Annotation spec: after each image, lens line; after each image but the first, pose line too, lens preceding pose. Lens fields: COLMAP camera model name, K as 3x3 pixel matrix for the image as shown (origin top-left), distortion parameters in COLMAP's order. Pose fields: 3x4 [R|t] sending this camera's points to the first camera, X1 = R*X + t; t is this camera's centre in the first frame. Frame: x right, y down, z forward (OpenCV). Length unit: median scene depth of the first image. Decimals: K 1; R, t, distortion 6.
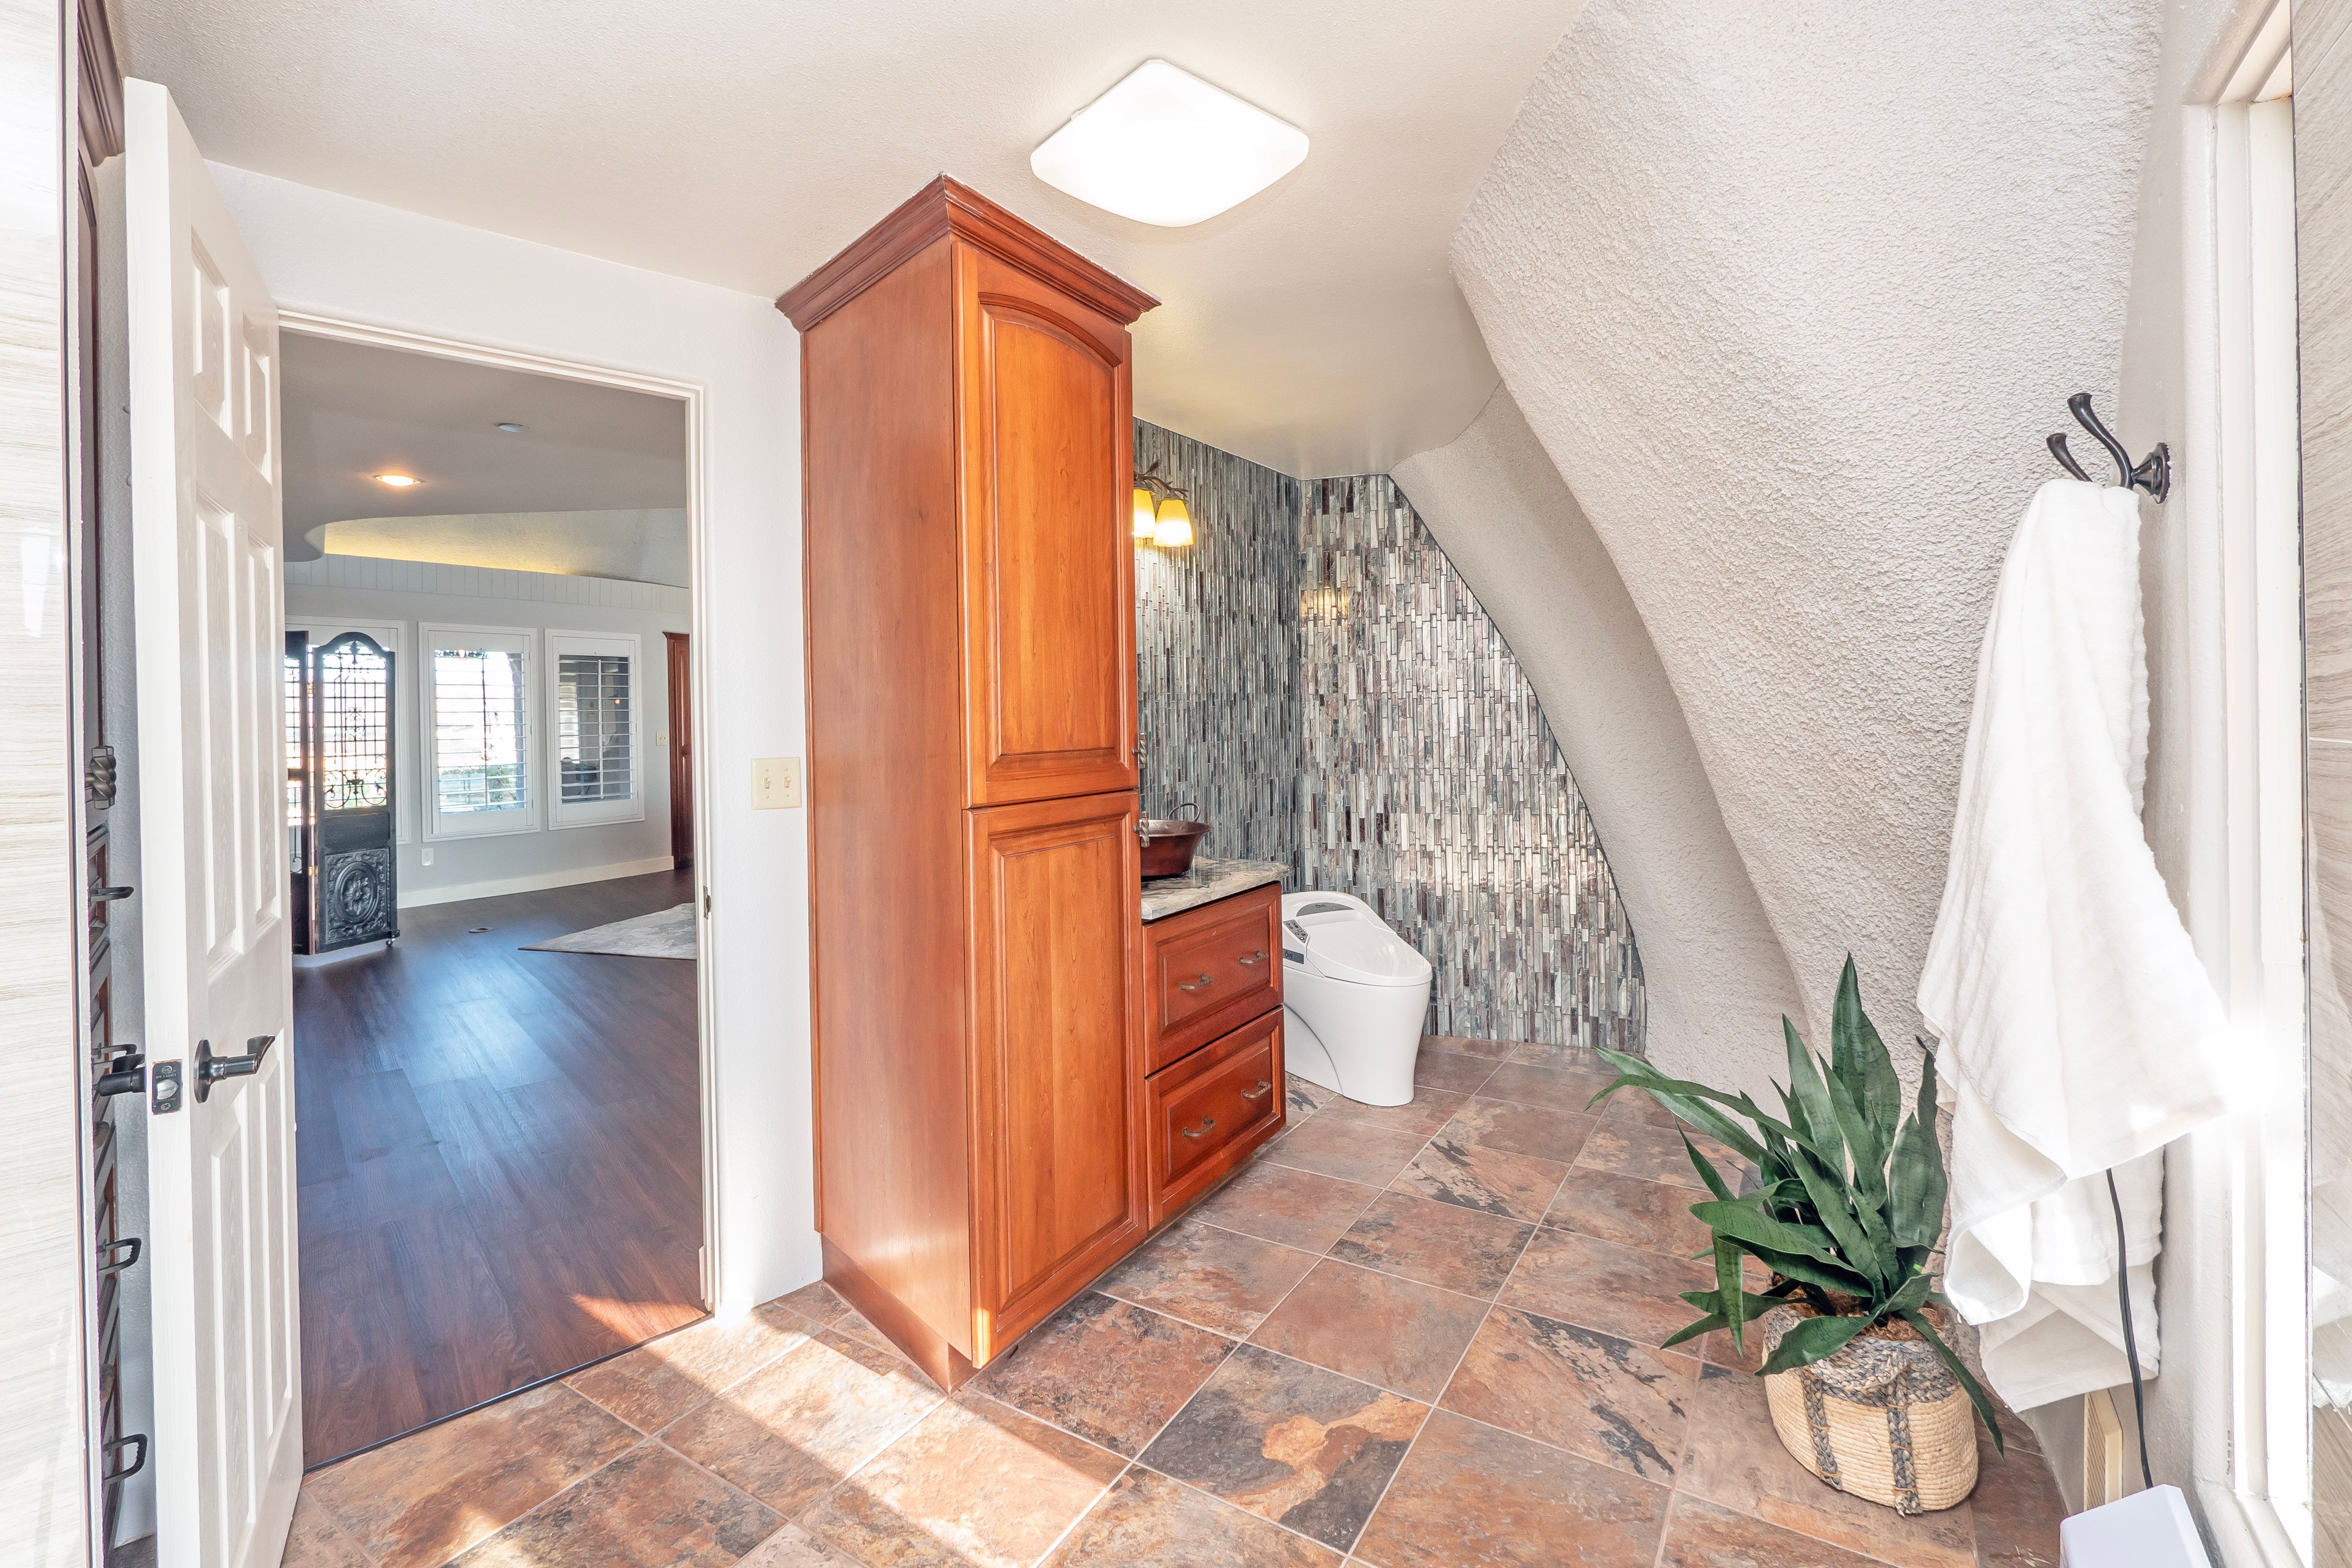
lens RADIAL K [[1017.2, 0, 1175.3], [0, 1017.2, 735.4], [0, 0, 1]] dist [0.000319, -0.000010]
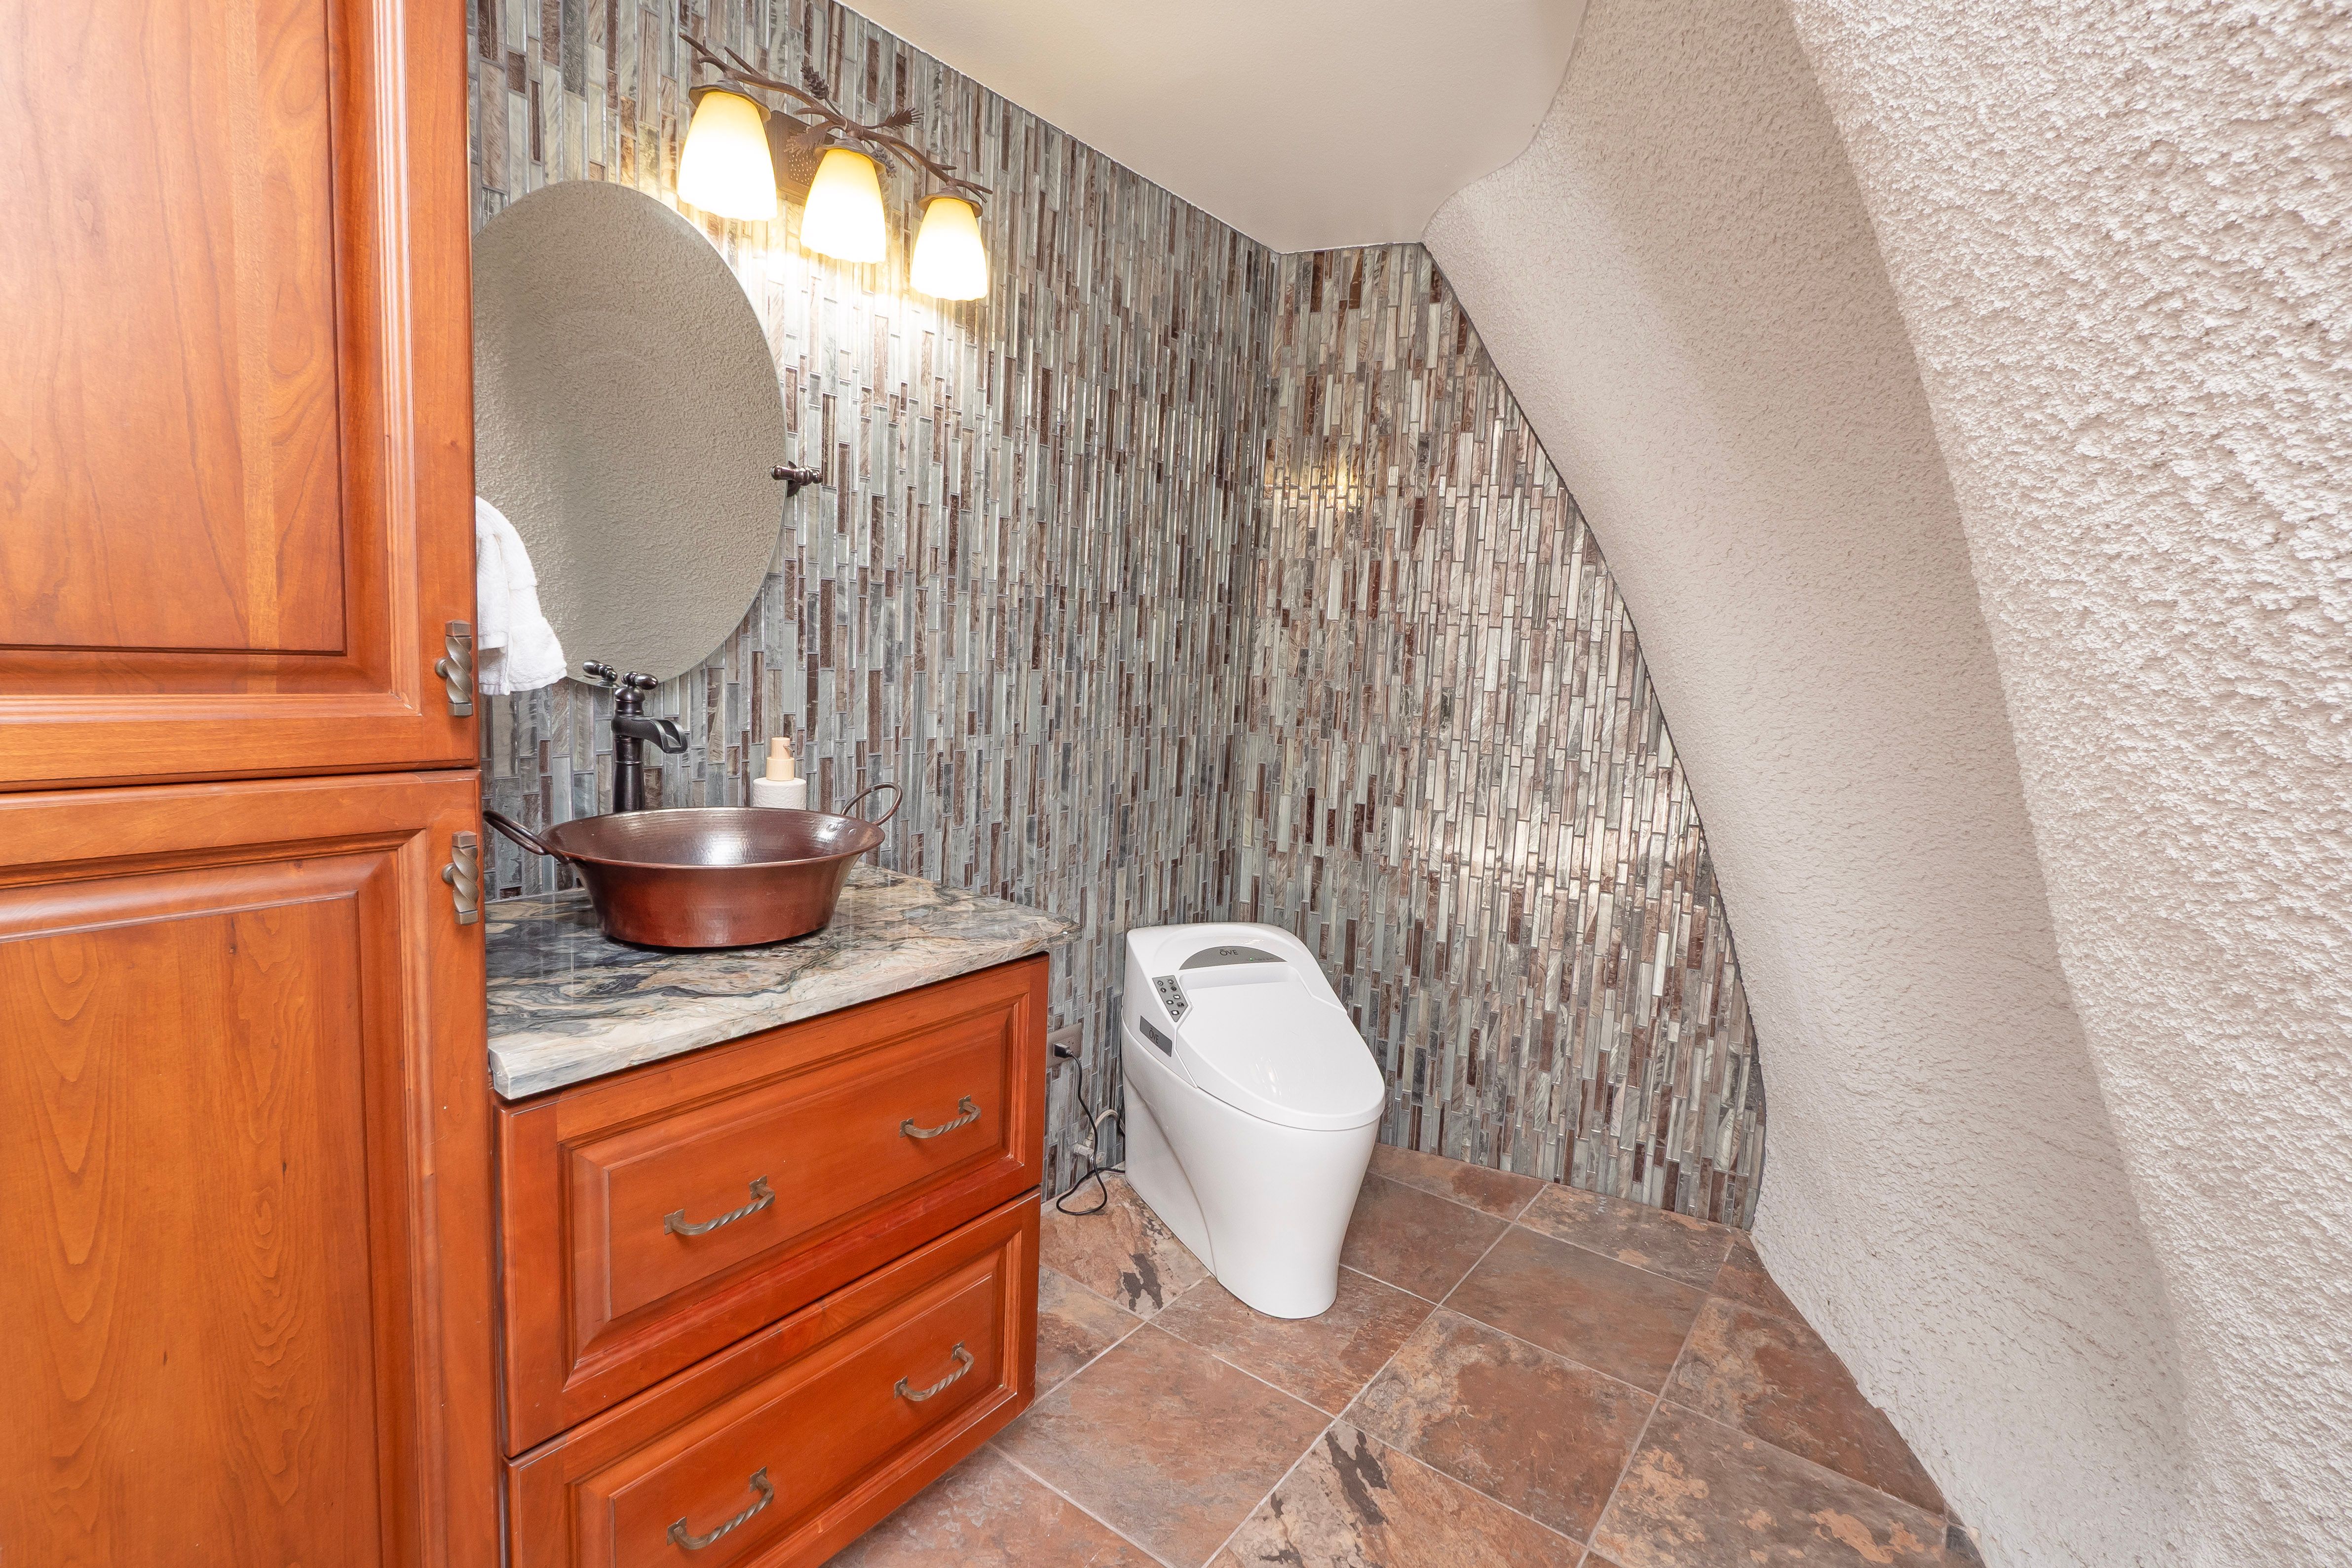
lens RADIAL K [[1009.1, 0, 1178.1], [0, 1009.1, 761.1], [0, 0, 1]] dist [-0.001845, -0.000074]
pose [[0.992201, 0.079982, -0.095605, 0.150901], [-0.070586, 0.992688, 0.097915, -0.003350], [0.102738, -0.090403, 0.990592, 0.380592]]
